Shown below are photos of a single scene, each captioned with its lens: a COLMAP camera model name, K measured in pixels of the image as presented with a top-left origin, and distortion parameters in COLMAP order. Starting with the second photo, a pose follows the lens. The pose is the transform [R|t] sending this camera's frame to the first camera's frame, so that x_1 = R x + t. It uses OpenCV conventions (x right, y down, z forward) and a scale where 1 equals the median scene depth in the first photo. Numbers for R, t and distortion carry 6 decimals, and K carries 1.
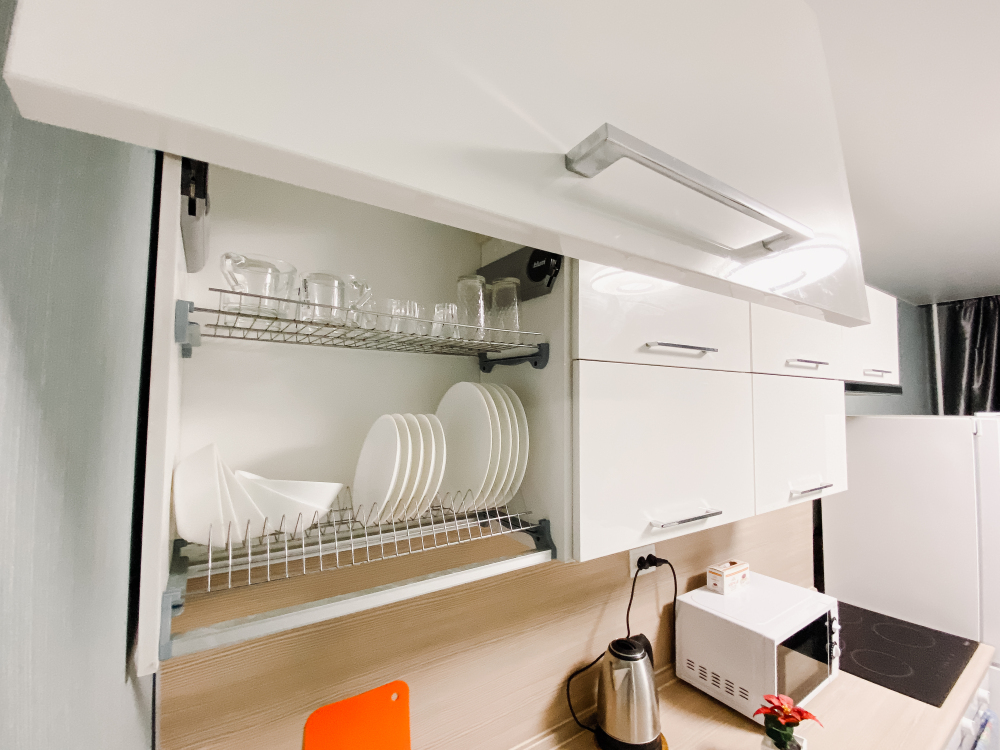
lens RADIAL K [[441.4, 0, 500.0], [0, 441.4, 375.0], [0, 0, 1]] dist [-0.002464, -0.000418]
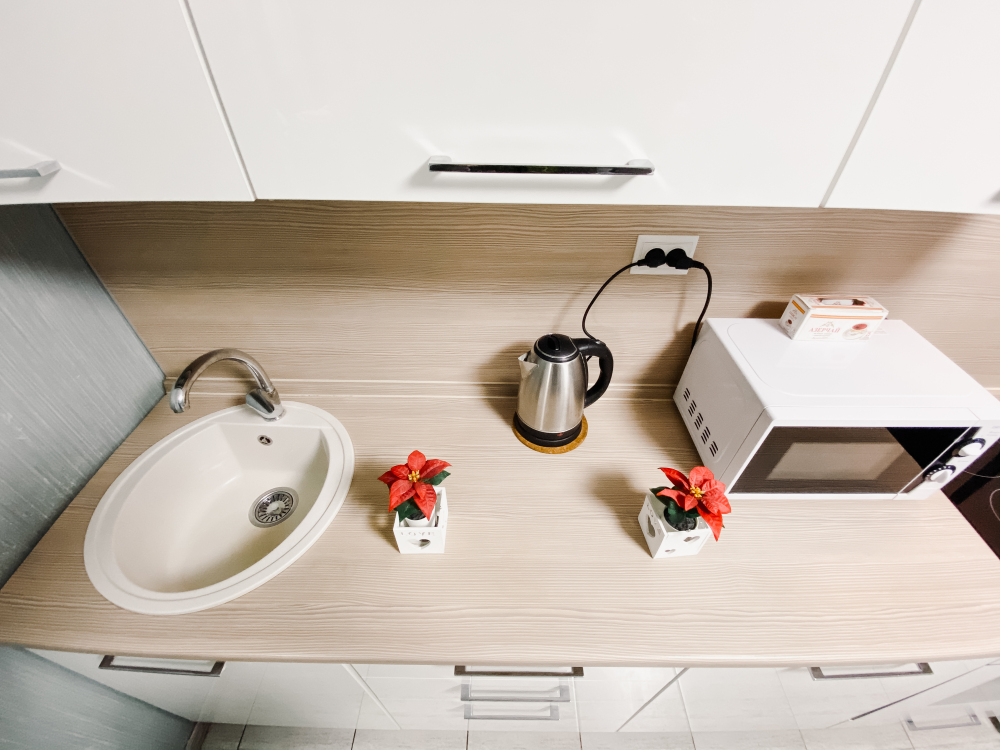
lens RADIAL K [[404.1, 0, 500.2], [0, 404.1, 380.5], [0, 0, 1]] dist [0.028643, -0.022129]
pose [[0.821873, 0.379354, -0.424989, 0.447453], [0.031281, 0.714847, 0.698581, 0.125139], [0.568812, -0.587439, 0.575647, 0.405055]]
